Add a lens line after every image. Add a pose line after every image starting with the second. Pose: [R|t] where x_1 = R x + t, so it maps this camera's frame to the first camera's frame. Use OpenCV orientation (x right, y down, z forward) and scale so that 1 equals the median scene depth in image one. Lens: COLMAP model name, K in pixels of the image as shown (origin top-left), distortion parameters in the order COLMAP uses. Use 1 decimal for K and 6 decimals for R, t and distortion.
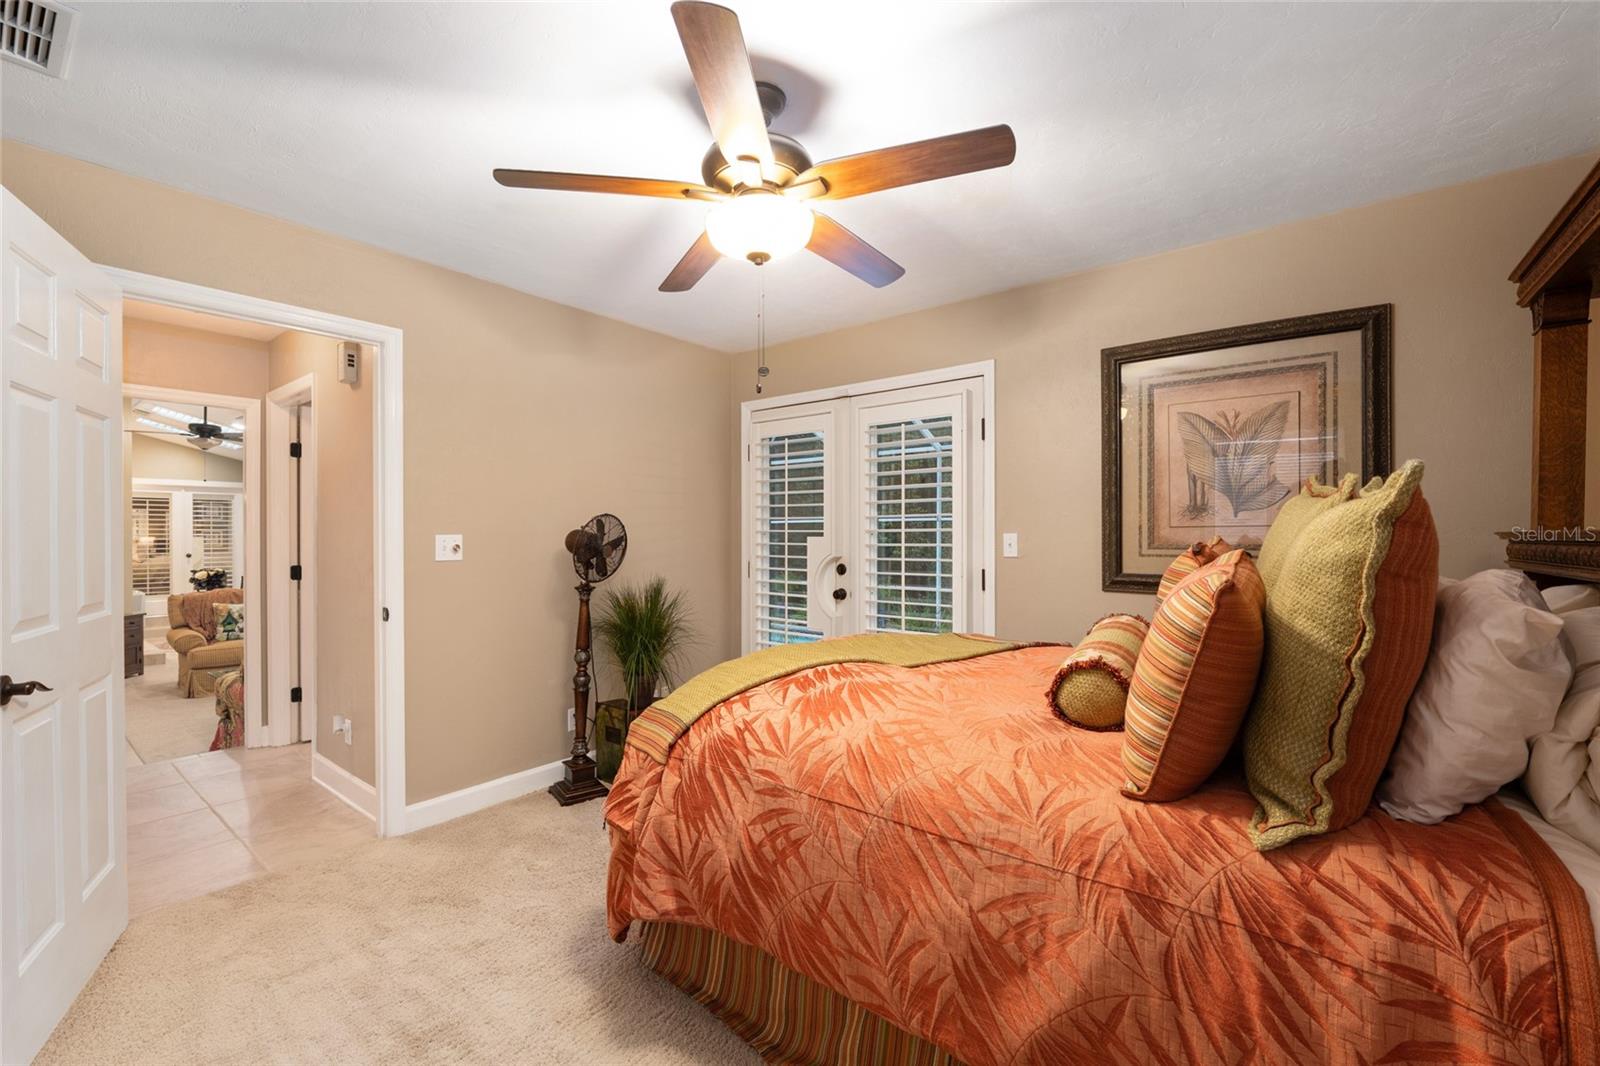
lens RADIAL K [[650.0, 0, 810.5], [0, 650.0, 535.4], [0, 0, 1]] dist [-0.011253, -0.000353]
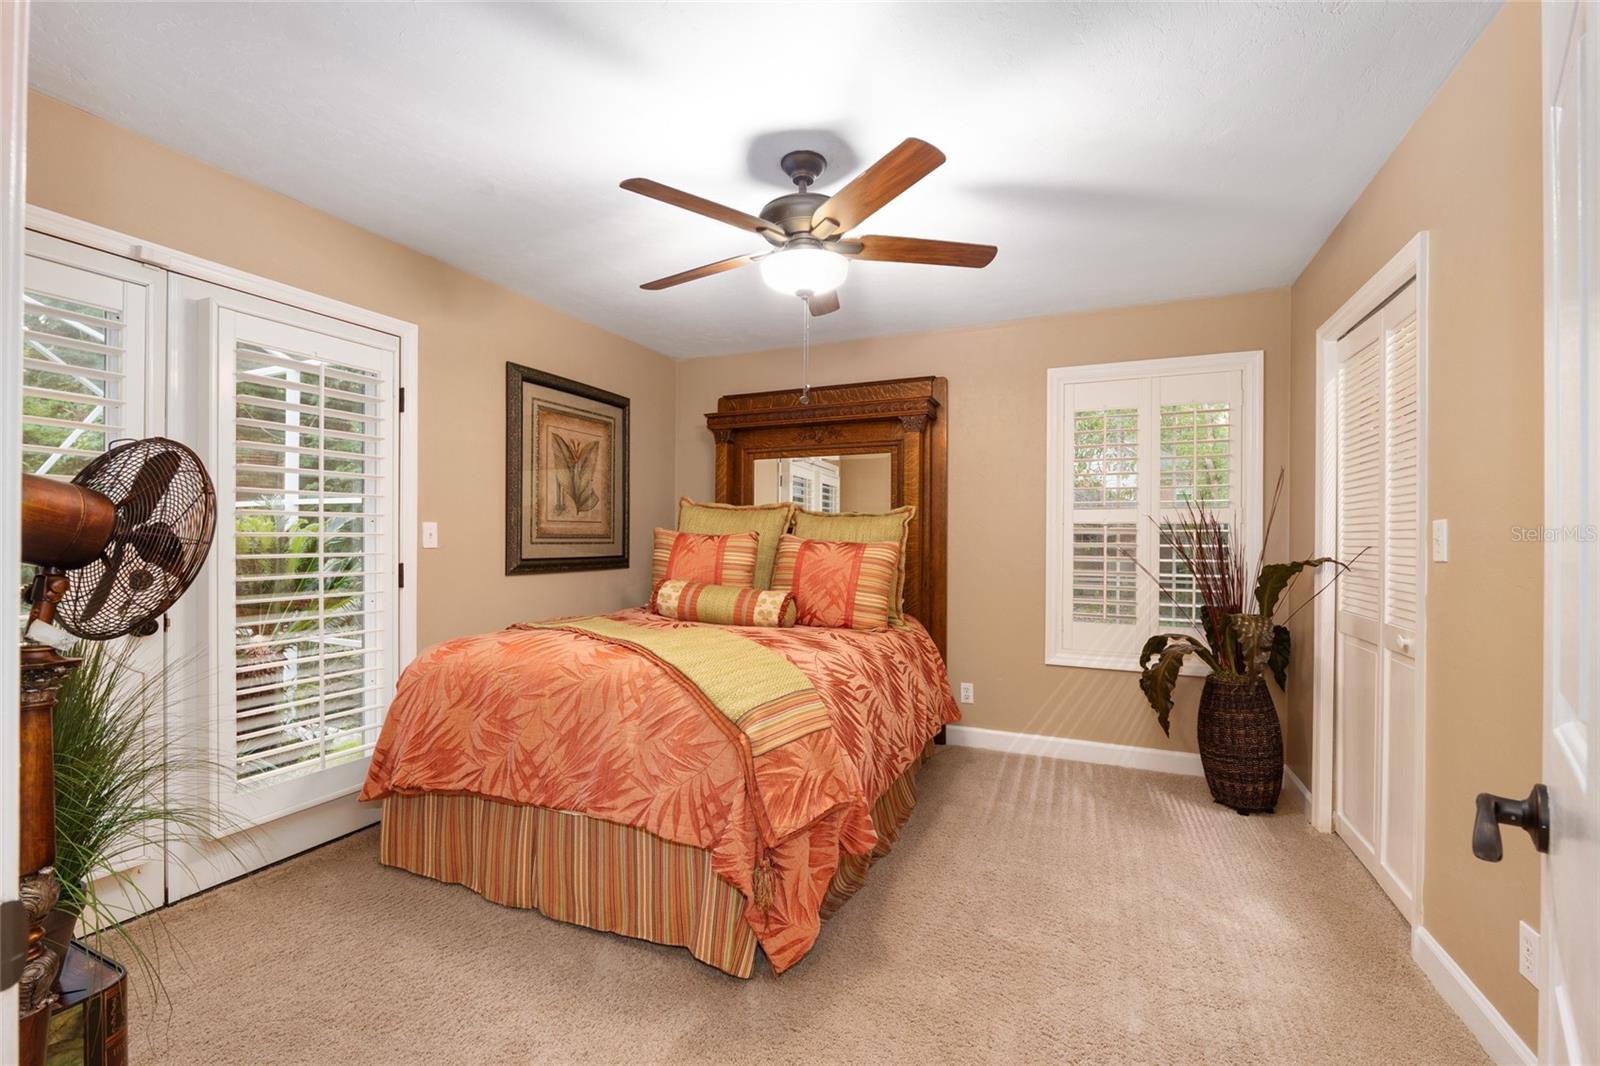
lens RADIAL K [[650.0, 0, 802.3], [0, 650.0, 544.0], [0, 0, 1]] dist [-0.011253, -0.000353]
pose [[-0.215957, -0.017789, 0.976241, -0.818964], [-0.014330, 0.999784, 0.015048, 0.006364], [-0.976298, -0.010739, -0.216165, 0.786766]]
